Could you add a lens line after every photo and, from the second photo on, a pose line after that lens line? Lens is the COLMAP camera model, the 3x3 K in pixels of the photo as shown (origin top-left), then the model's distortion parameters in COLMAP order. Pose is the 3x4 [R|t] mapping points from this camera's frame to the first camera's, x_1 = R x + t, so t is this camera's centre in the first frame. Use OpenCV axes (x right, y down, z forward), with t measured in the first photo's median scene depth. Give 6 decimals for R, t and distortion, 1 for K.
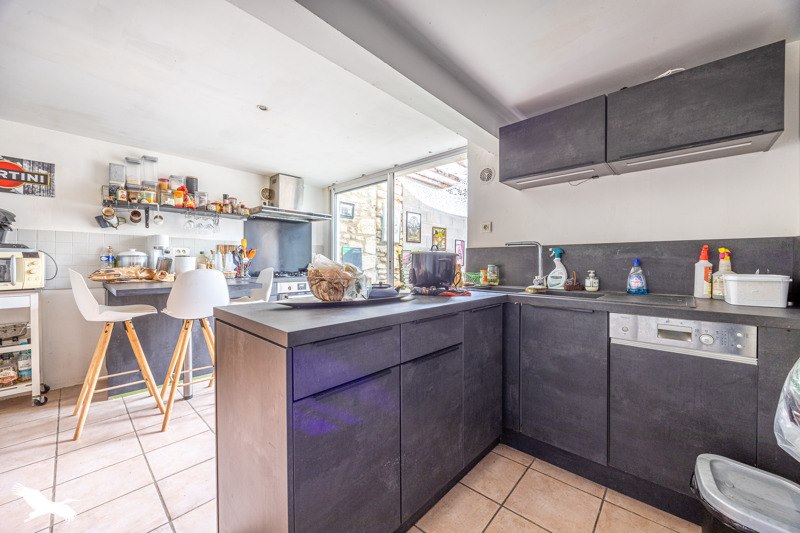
lens RADIAL K [[307.1, 0, 400.7], [0, 307.1, 266.9], [0, 0, 1]] dist [-0.001565, -0.000076]
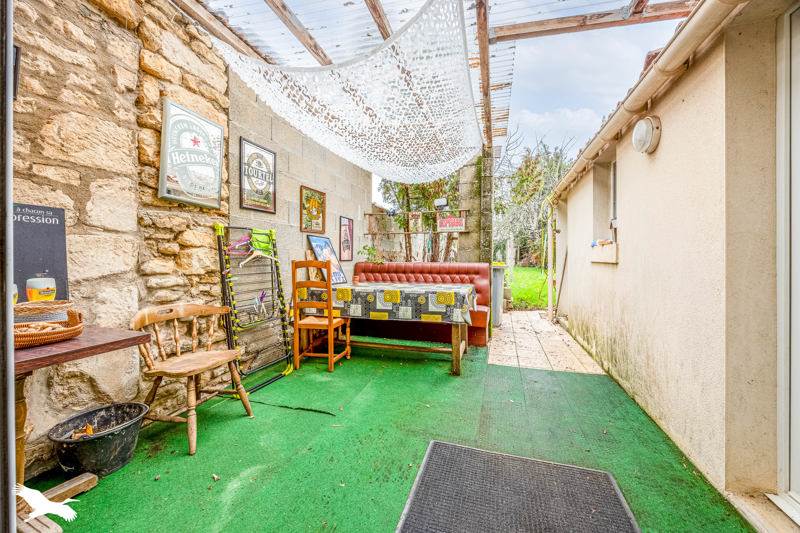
lens RADIAL K [[307.1, 0, 397.6], [0, 307.1, 259.3], [0, 0, 1]] dist [-0.001565, -0.000076]
pose [[0.903853, -0.004234, 0.427821, 0.035946], [0.003959, 0.999991, 0.001532, -0.010001], [-0.427824, 0.000309, 0.903862, 0.547064]]
